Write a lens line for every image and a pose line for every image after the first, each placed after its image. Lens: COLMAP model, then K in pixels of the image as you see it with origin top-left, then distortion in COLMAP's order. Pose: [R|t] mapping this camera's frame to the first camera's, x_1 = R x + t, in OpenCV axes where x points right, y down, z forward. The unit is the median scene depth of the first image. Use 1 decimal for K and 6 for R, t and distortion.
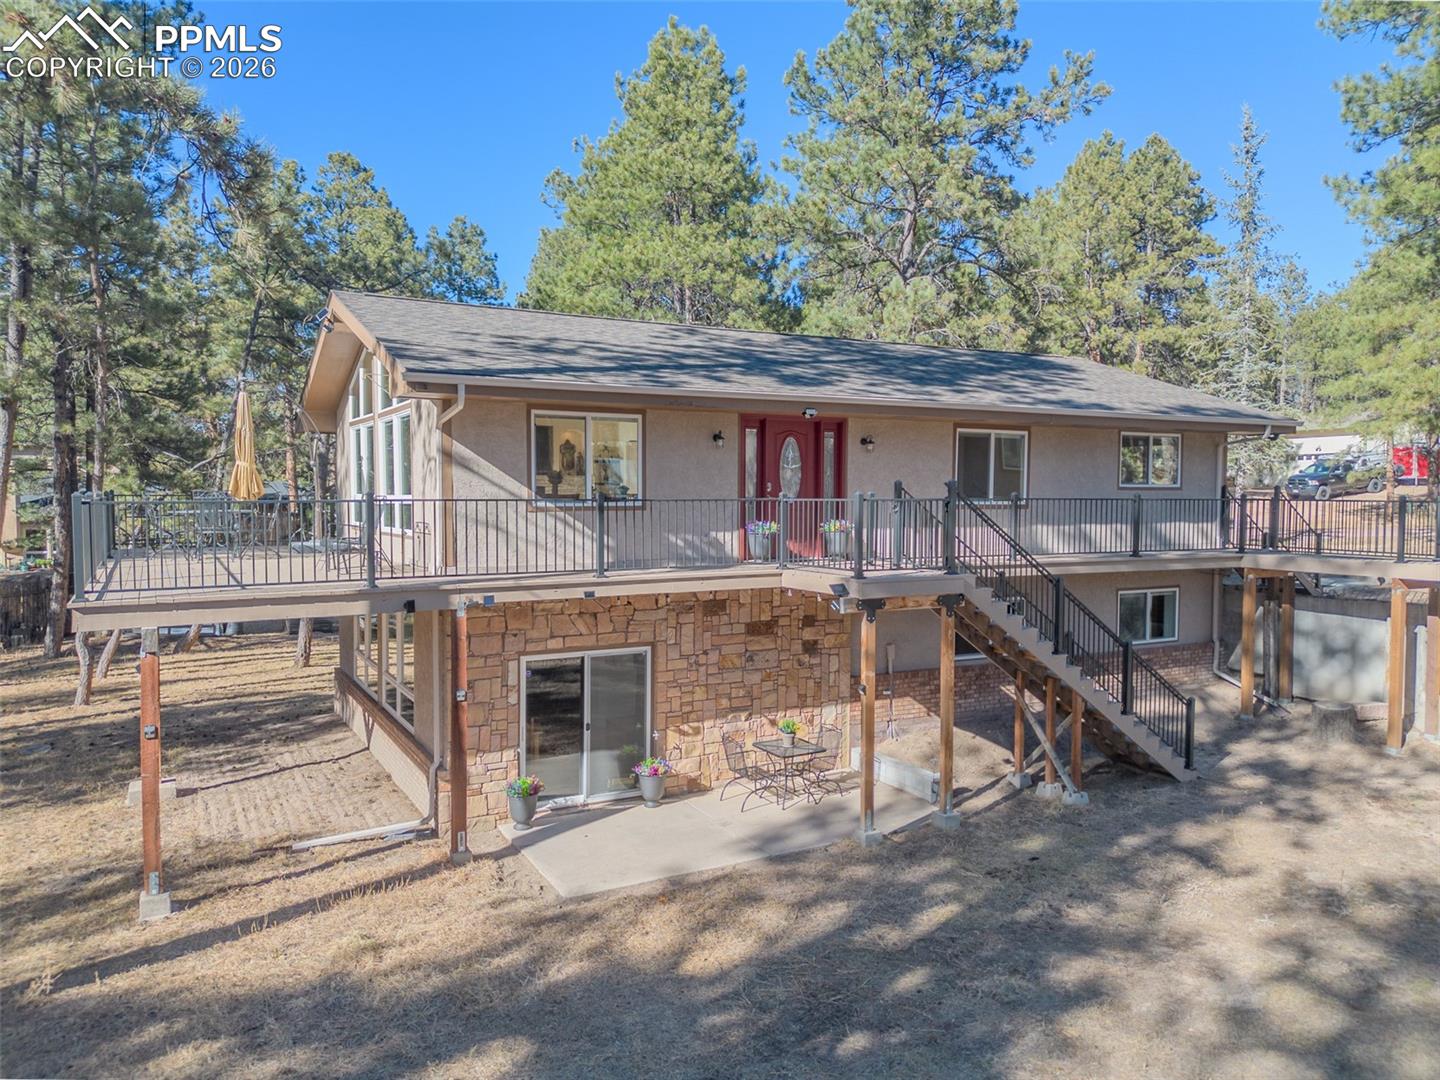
lens RADIAL K [[989.0, 0, 726.1], [0, 989.0, 546.6], [0, 0, 1]] dist [0.081991, -0.091524]
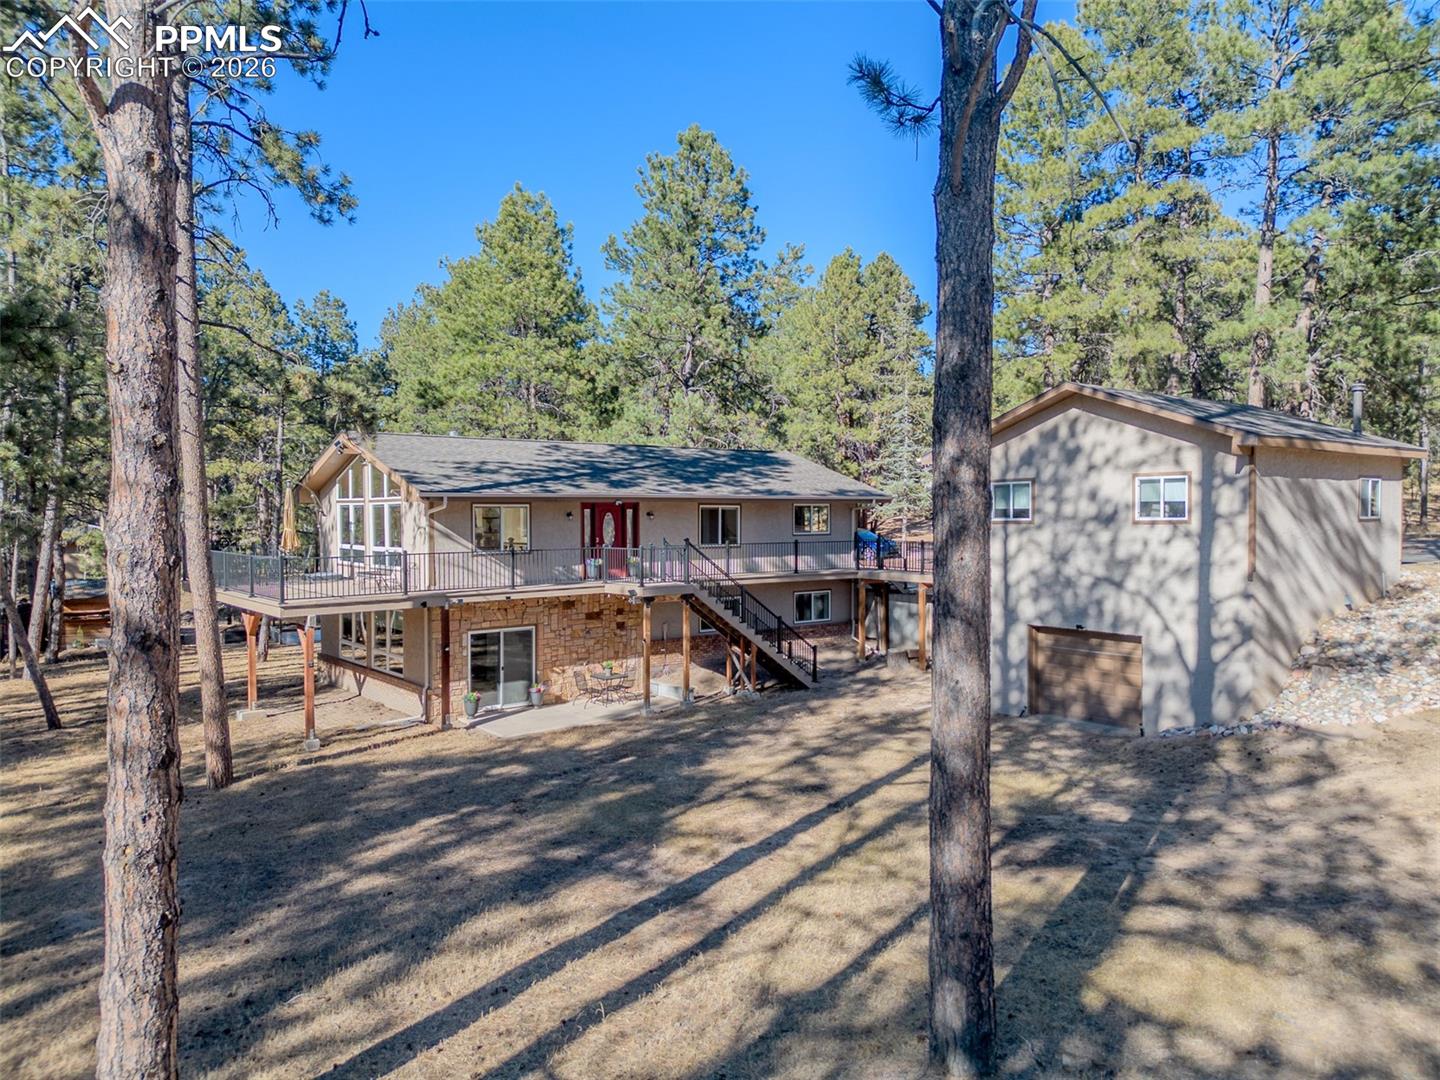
lens RADIAL K [[989.0, 0, 726.1], [0, 989.0, 546.6], [0, 0, 1]] dist [0.081991, -0.091524]
pose [[0.984355, -0.012319, 0.175763, -0.046730], [0.015646, 0.999724, -0.017552, -0.011720], [-0.175498, 0.020027, 0.984276, -0.899524]]
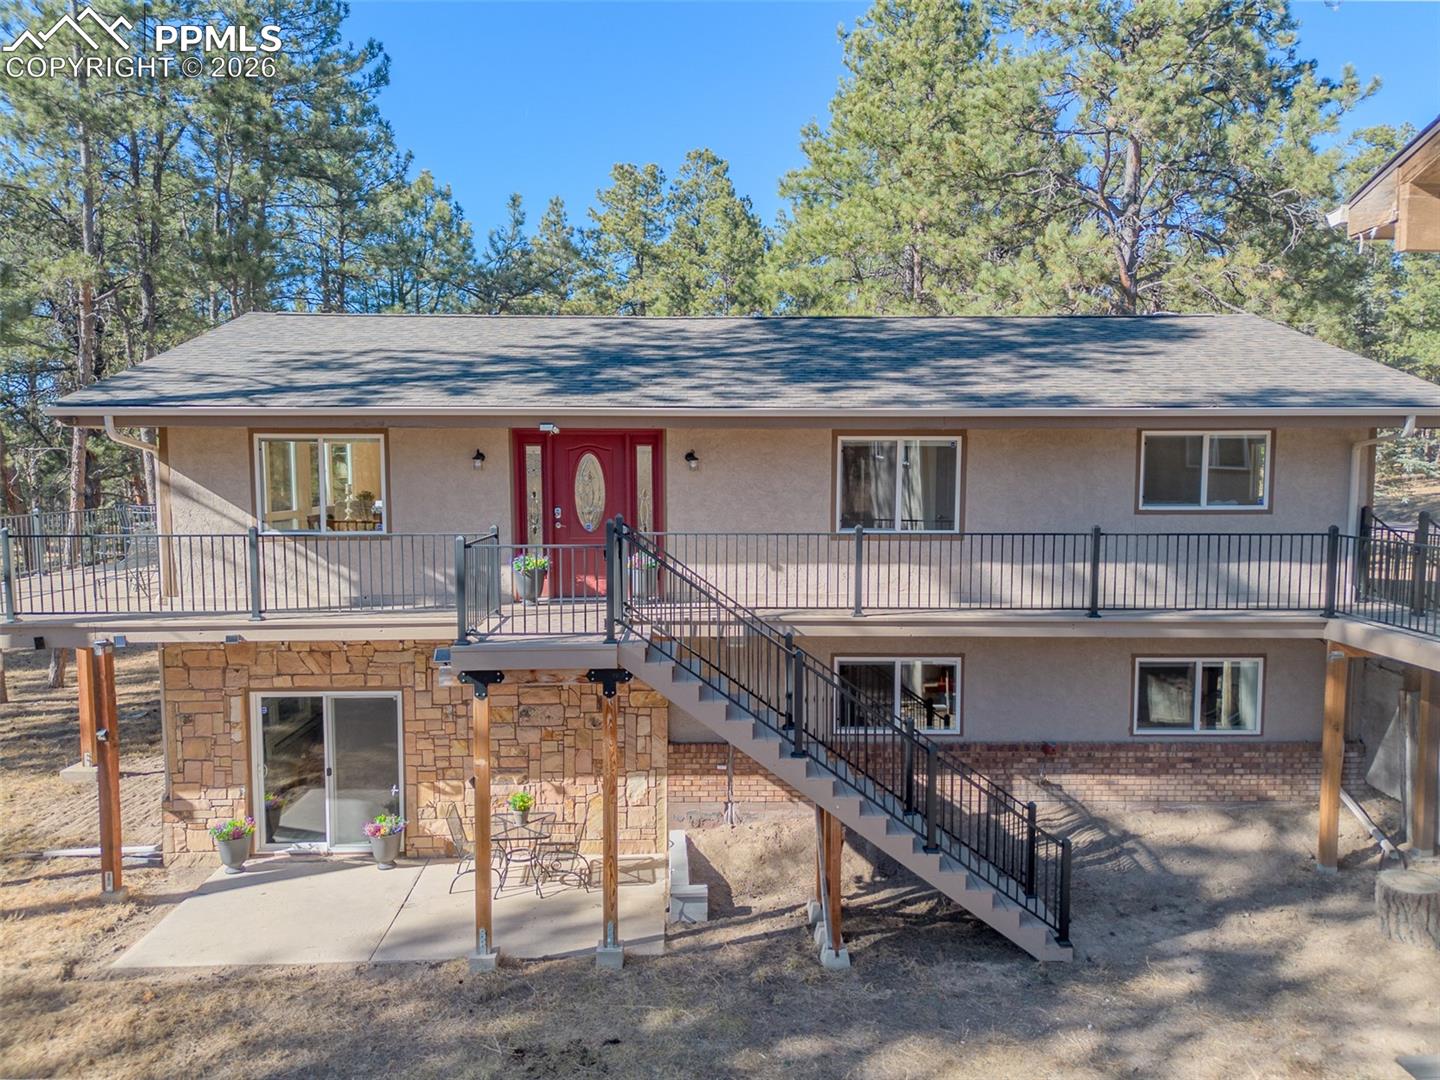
lens RADIAL K [[989.0, 0, 726.1], [0, 989.0, 546.6], [0, 0, 1]] dist [0.081991, -0.091524]
pose [[0.895920, 0.036297, -0.442731, 0.563999], [-0.022735, 0.999097, 0.035902, -0.067162], [0.443634, -0.022100, 0.895935, 0.309762]]
